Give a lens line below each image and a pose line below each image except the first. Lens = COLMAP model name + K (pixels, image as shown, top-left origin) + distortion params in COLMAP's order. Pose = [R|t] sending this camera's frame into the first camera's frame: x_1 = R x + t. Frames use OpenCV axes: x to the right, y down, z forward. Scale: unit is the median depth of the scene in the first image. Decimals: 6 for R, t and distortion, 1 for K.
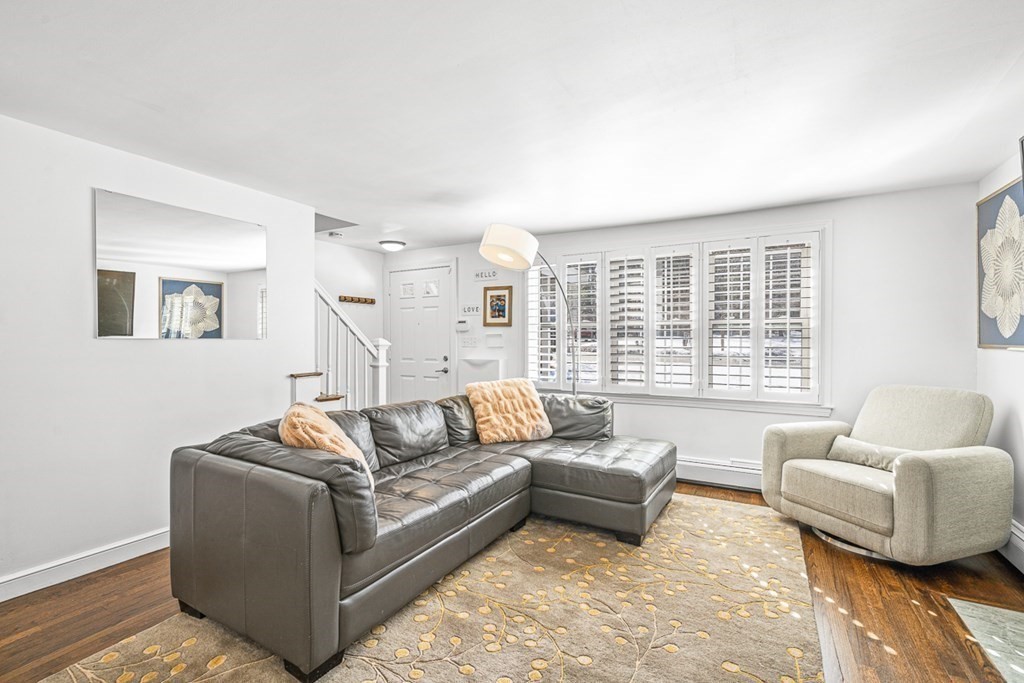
lens RADIAL K [[468.3, 0, 506.2], [0, 468.3, 335.3], [0, 0, 1]] dist [-0.000993, -0.000056]
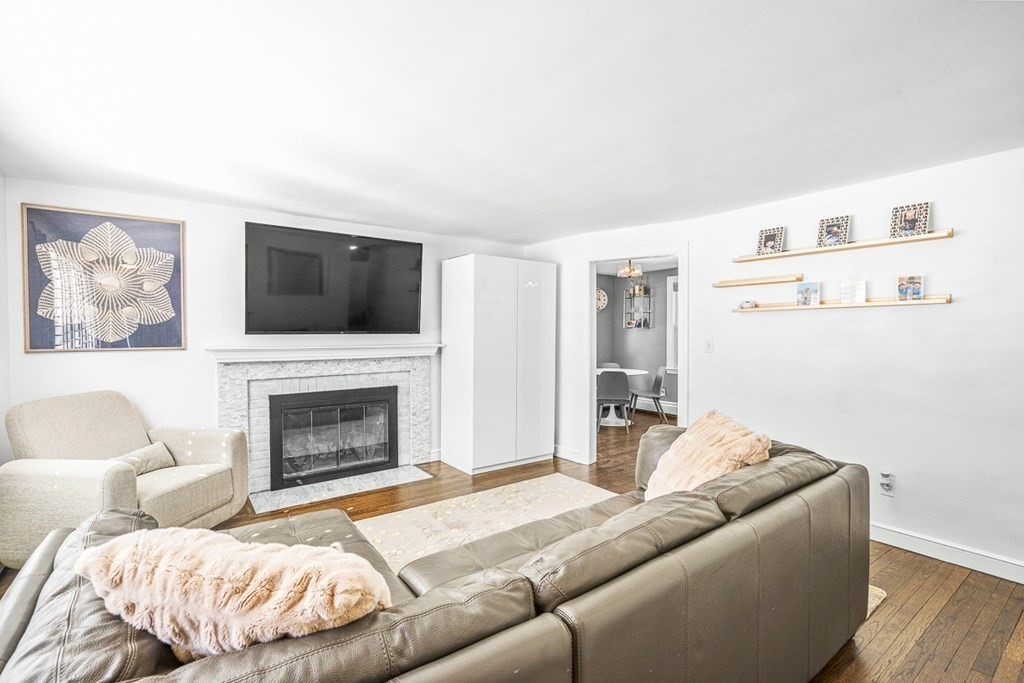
lens RADIAL K [[468.3, 0, 506.2], [0, 468.3, 335.3], [0, 0, 1]] dist [-0.000993, -0.000056]
pose [[-0.903316, -0.001474, 0.428974, -0.310224], [0.004069, 0.999920, 0.012004, -0.018876], [-0.428958, 0.012589, -0.903237, 1.471341]]
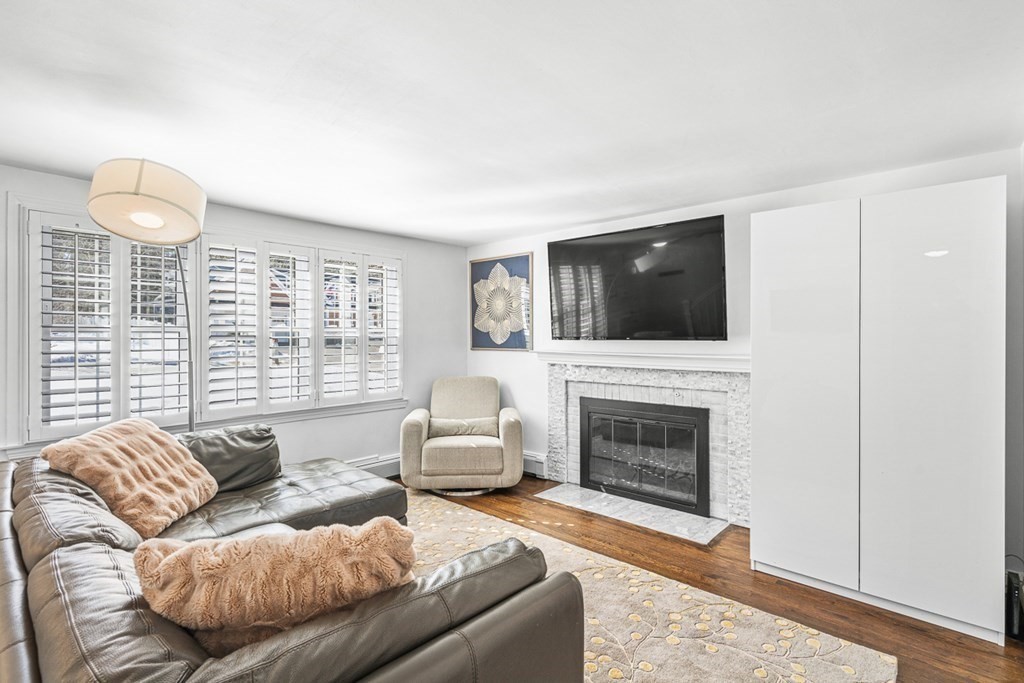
lens RADIAL K [[478.4, 0, 513.0], [0, 478.4, 330.9], [0, 0, 1]] dist [0.000286, 0.000406]
pose [[0.225327, 0.014414, 0.974177, -0.589219], [0.002392, 0.999879, -0.015347, -0.014047], [-0.974280, 0.005788, 0.225265, 0.489962]]
